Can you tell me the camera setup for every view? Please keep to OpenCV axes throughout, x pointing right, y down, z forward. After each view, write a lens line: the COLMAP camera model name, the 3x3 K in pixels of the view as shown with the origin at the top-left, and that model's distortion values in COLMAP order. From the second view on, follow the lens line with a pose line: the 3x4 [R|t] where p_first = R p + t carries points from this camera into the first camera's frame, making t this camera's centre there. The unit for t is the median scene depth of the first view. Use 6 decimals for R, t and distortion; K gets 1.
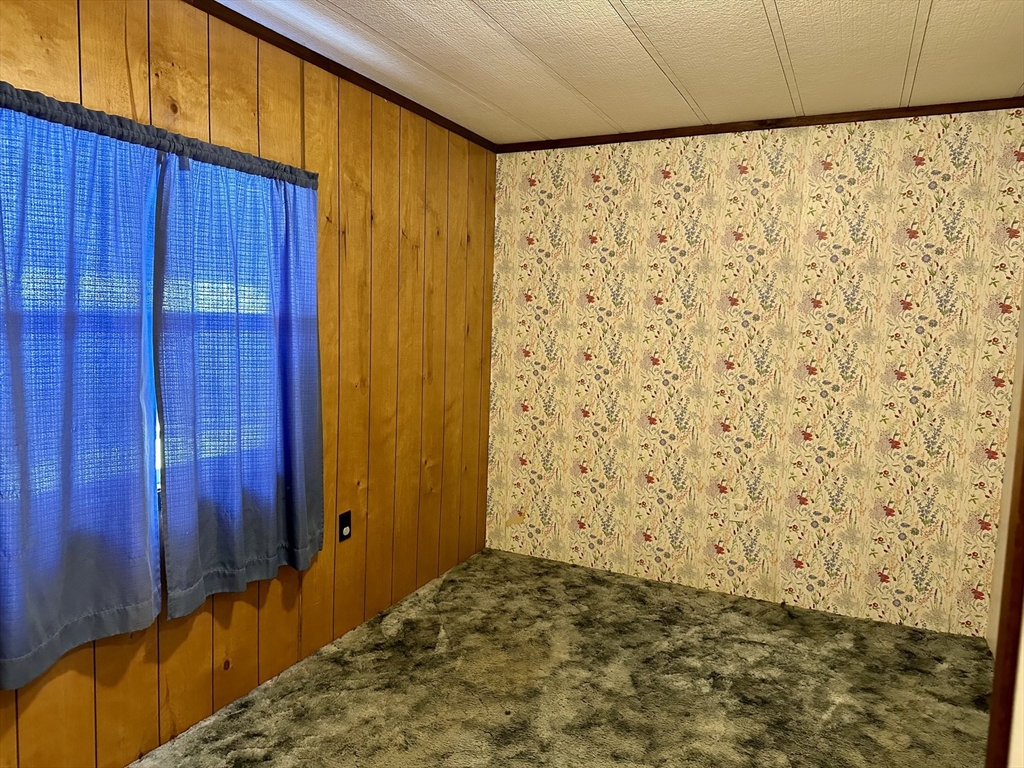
lens RADIAL K [[721.0, 0, 514.0], [0, 721.0, 380.8], [0, 0, 1]] dist [0.058782, -0.005334]
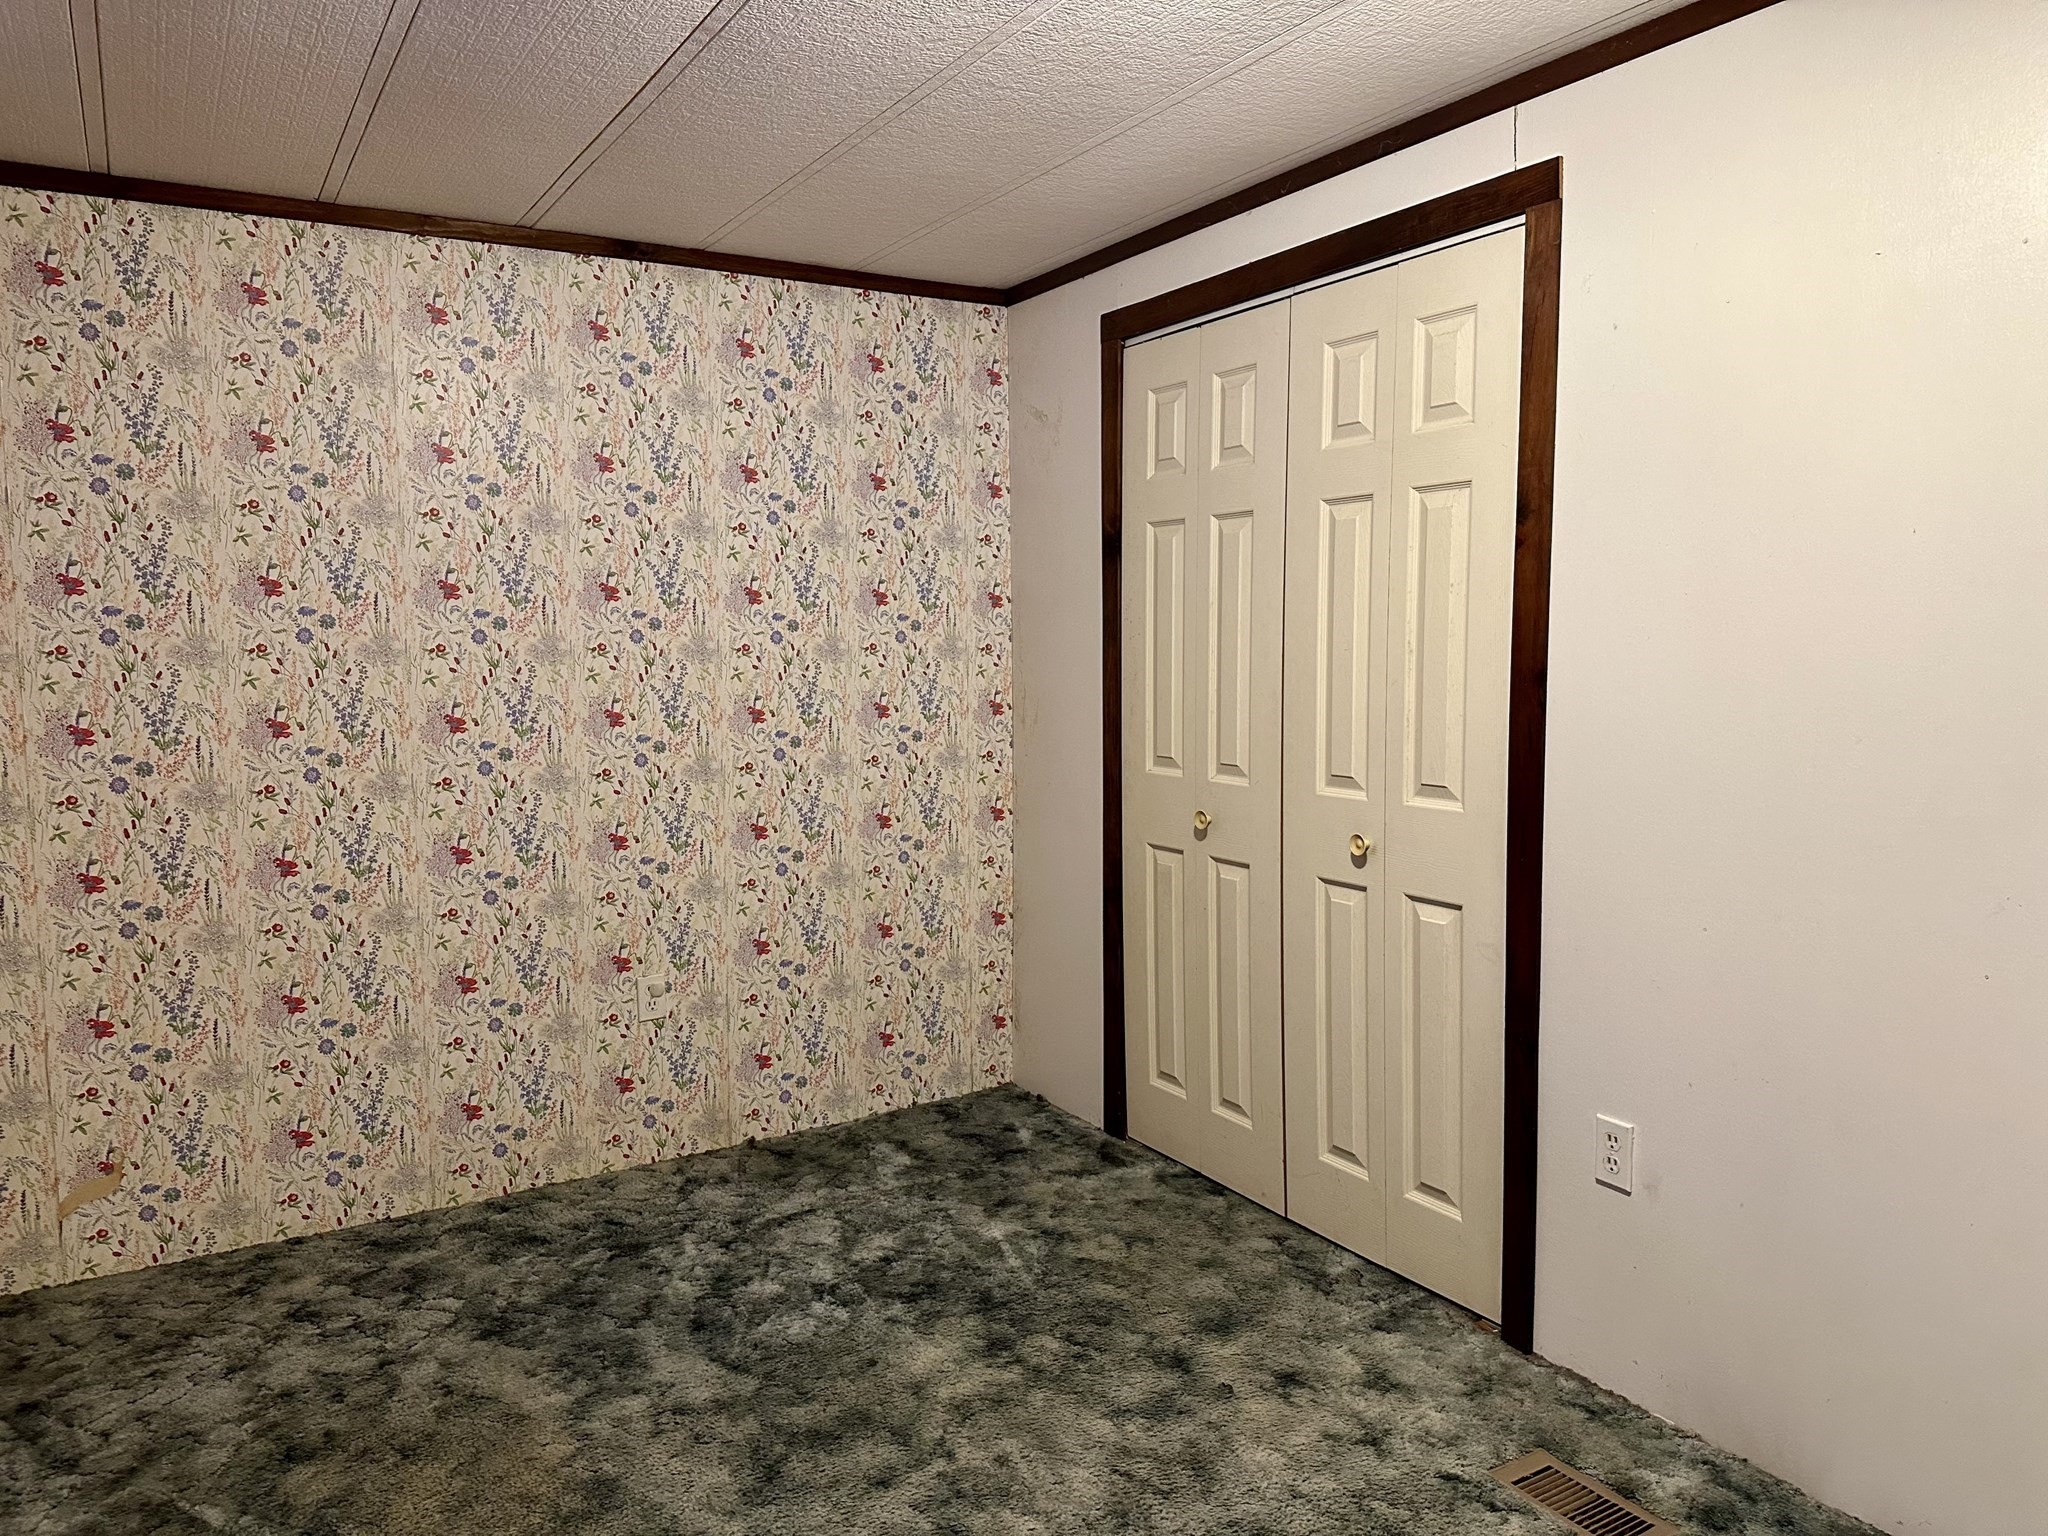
lens RADIAL K [[1427.3, 0, 1020.5], [0, 1427.3, 756.6], [0, 0, 1]] dist [0.175598, -0.123581]
pose [[0.595551, -0.113055, 0.795322, -0.373340], [0.106403, 0.992426, 0.061396, -0.030351], [-0.796240, 0.048060, 0.603069, 0.177369]]
